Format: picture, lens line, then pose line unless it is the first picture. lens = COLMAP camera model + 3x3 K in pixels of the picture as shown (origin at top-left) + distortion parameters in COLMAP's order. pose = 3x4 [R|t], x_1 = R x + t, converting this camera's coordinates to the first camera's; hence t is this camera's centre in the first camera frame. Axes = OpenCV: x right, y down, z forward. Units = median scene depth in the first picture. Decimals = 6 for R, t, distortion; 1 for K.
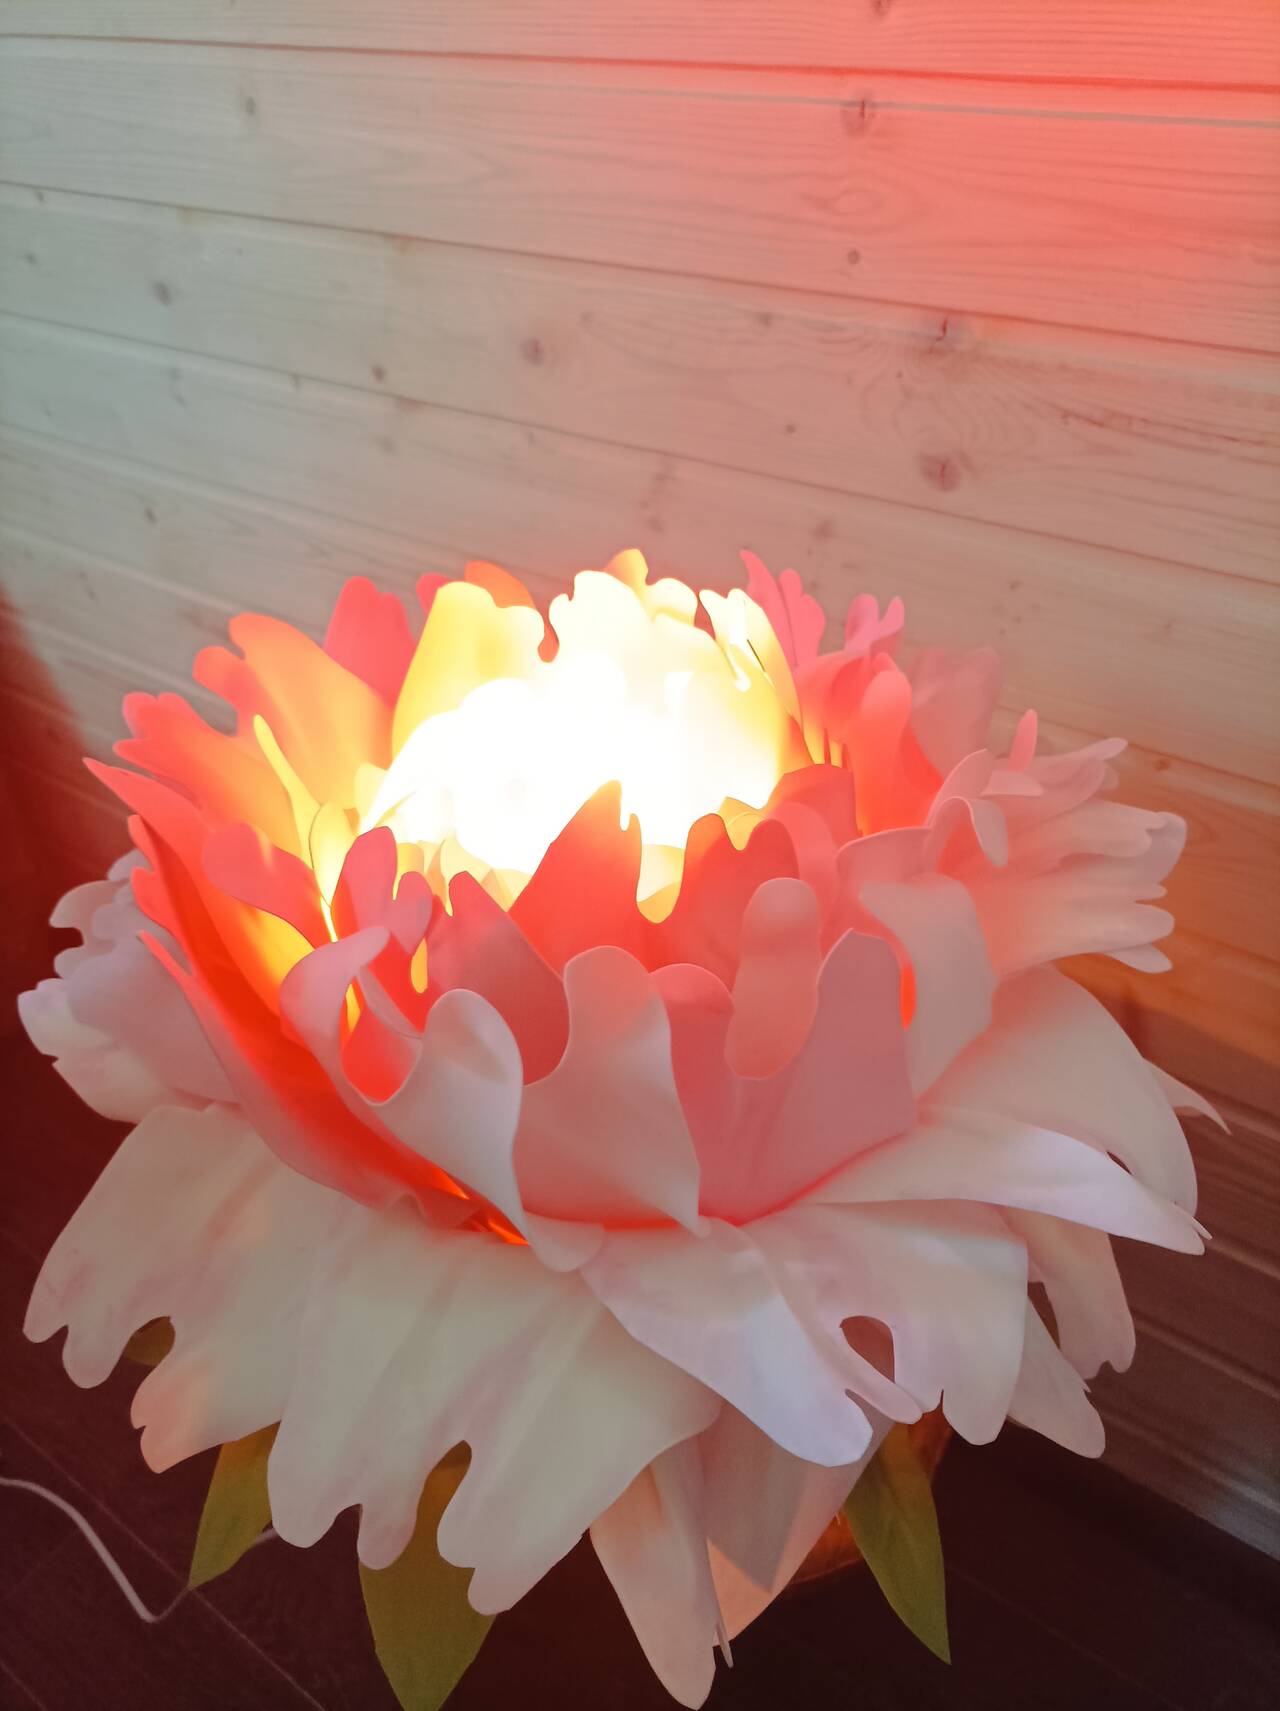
lens RADIAL K [[1247.1, 0, 637.3], [0, 1247.1, 865.9], [0, 0, 1]] dist [0.018195, -0.001061]
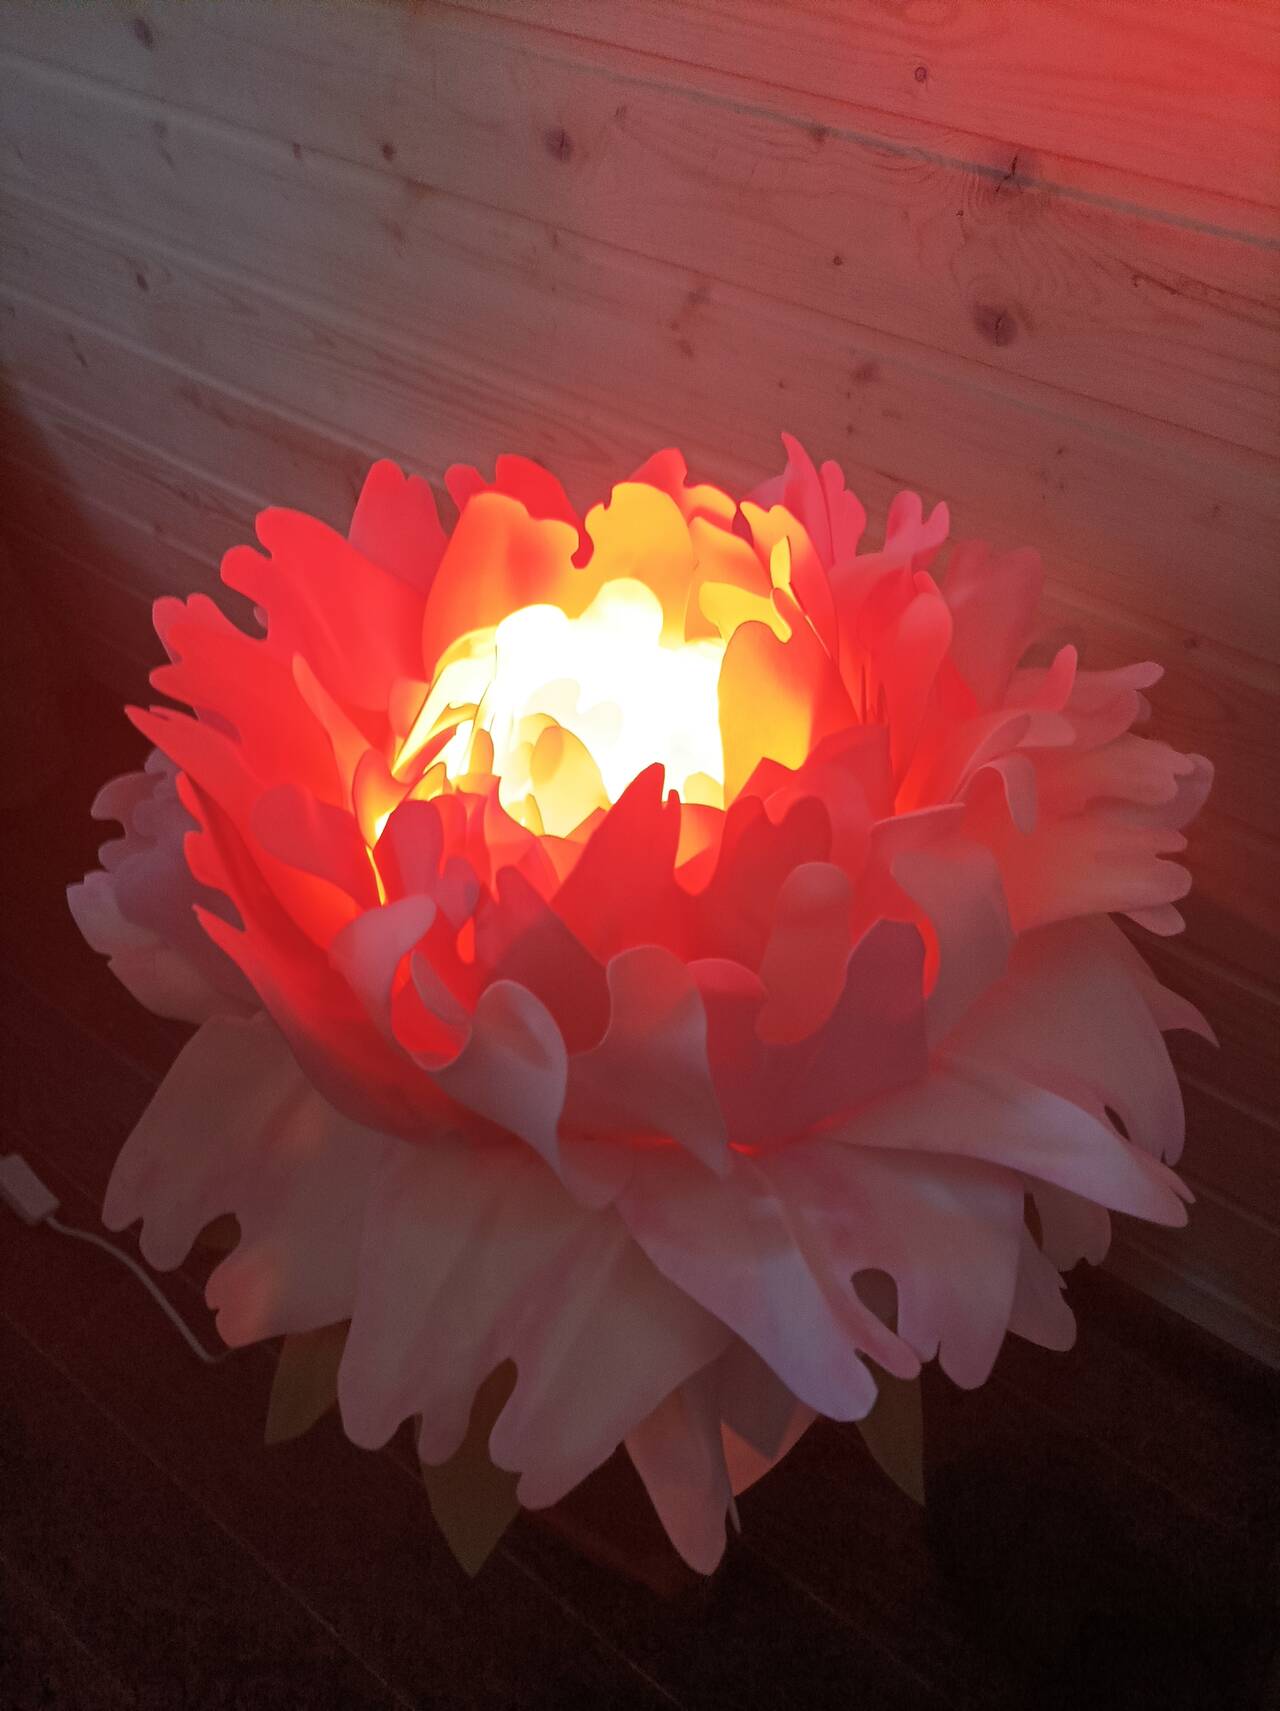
lens RADIAL K [[1232.0, 0, 640.0], [0, 1232.0, 855.5], [0, 0, 1]] dist [0.026775, -0.000593]
pose [[0.999729, 0.022914, 0.004171, -0.030146], [-0.023278, 0.977182, 0.211127, -0.179852], [0.000762, -0.211166, 0.977450, 0.006573]]
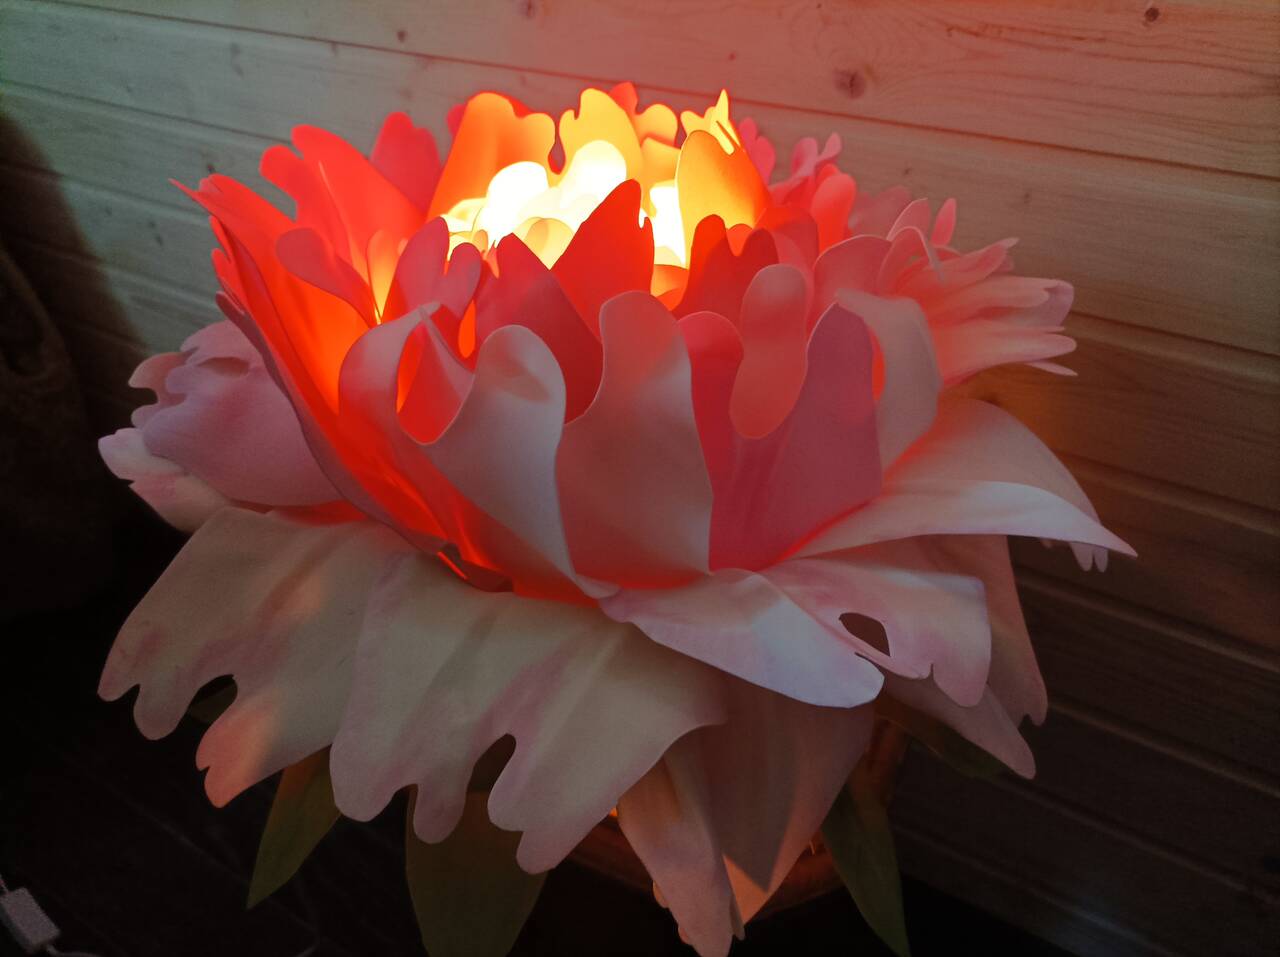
lens RADIAL K [[932.9, 0, 640.0], [0, 932.9, 478.5], [0, 0, 1]] dist [0.018195, -0.001061]
pose [[0.997398, 0.002816, 0.072039, -0.066427], [0.001272, 0.998394, -0.056637, 0.228429], [-0.072083, 0.056582, 0.995792, 0.117793]]
